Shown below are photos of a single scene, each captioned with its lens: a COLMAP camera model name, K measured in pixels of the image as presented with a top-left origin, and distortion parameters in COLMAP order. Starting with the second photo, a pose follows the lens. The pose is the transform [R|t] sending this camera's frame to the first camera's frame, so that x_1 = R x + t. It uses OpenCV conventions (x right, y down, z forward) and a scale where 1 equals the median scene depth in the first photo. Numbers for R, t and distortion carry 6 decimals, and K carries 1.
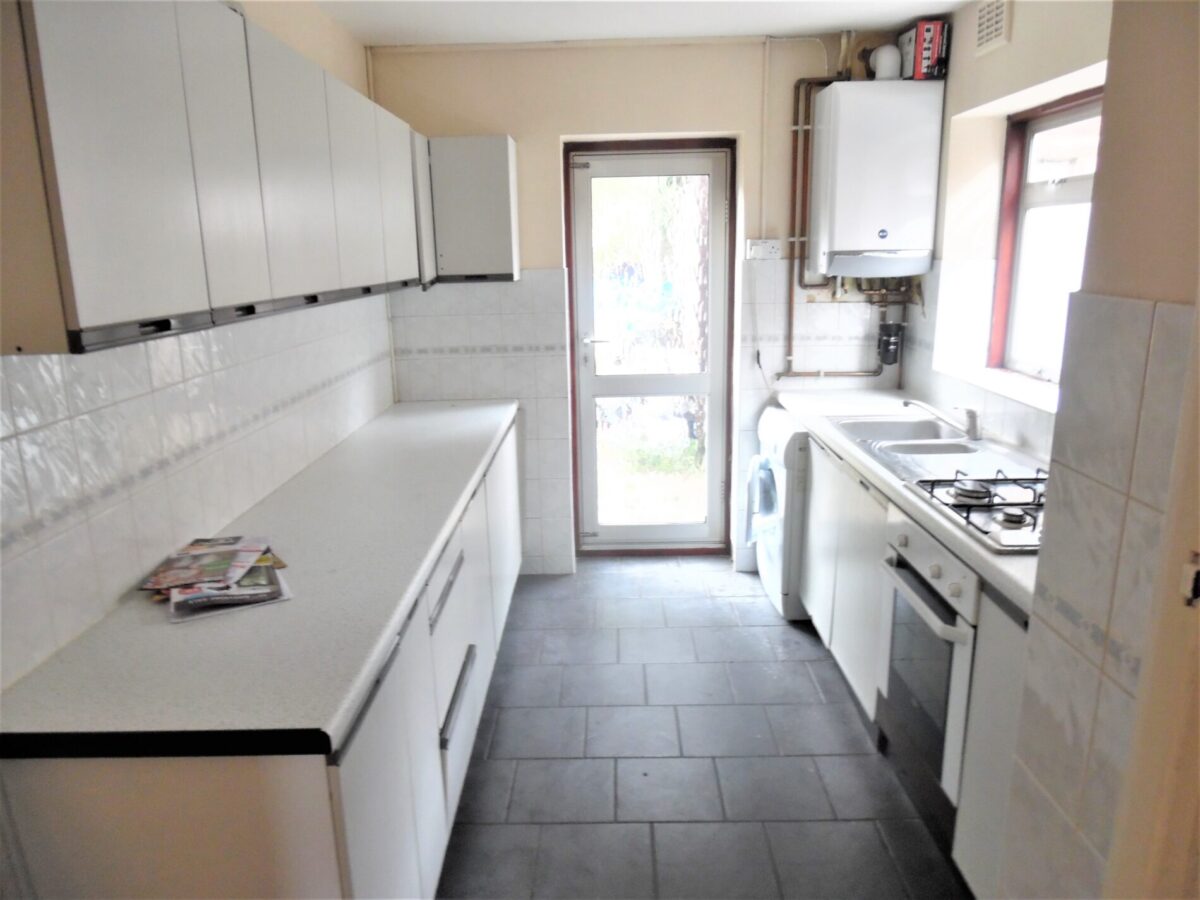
lens RADIAL K [[839.6, 0, 599.5], [0, 839.6, 452.7], [0, 0, 1]] dist [-0.025361, 0.004521]
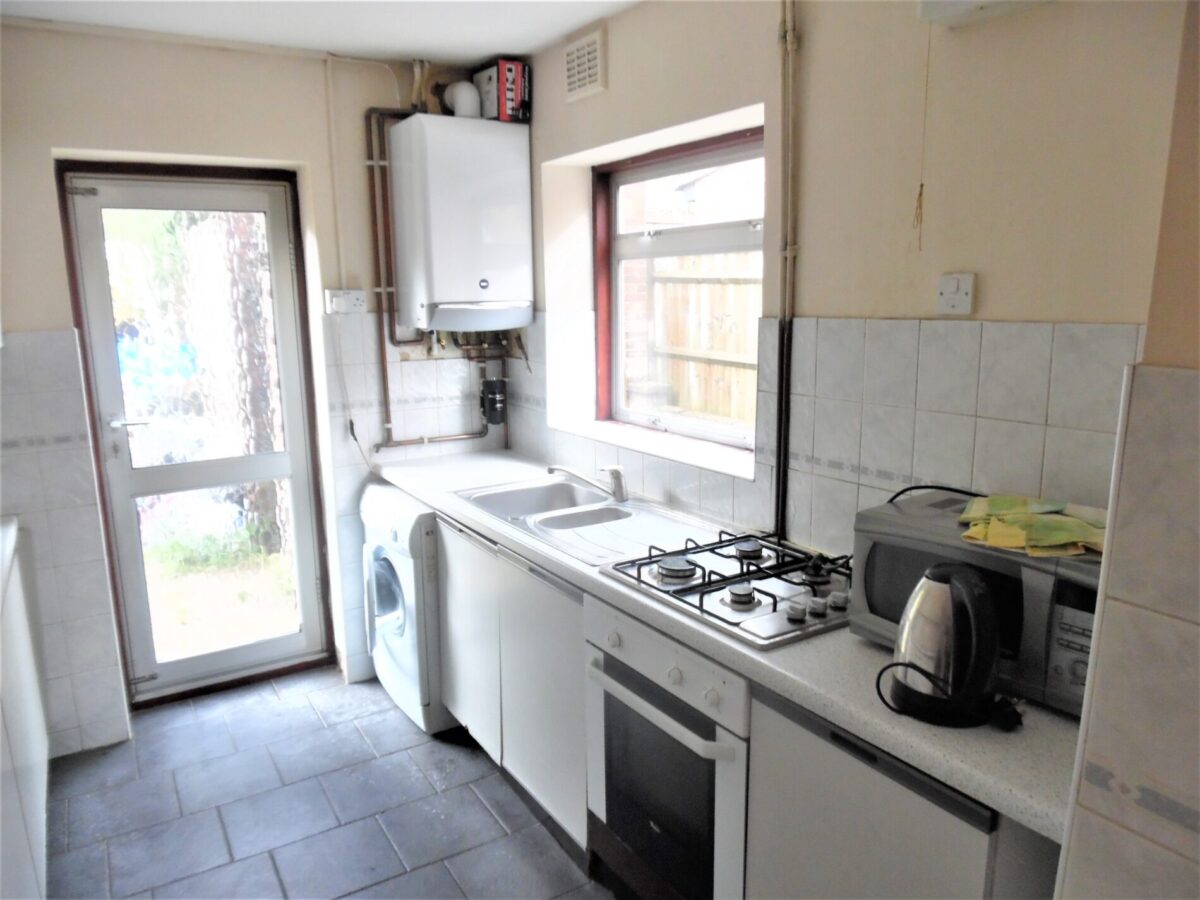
lens RADIAL K [[835.4, 0, 600.8], [0, 835.4, 448.3], [0, 0, 1]] dist [-0.026656, -0.001395]
pose [[0.839904, -0.093796, 0.534569, -0.052111], [0.126357, 0.991682, -0.024527, -0.042743], [-0.527822, 0.088147, 0.844769, 0.167998]]
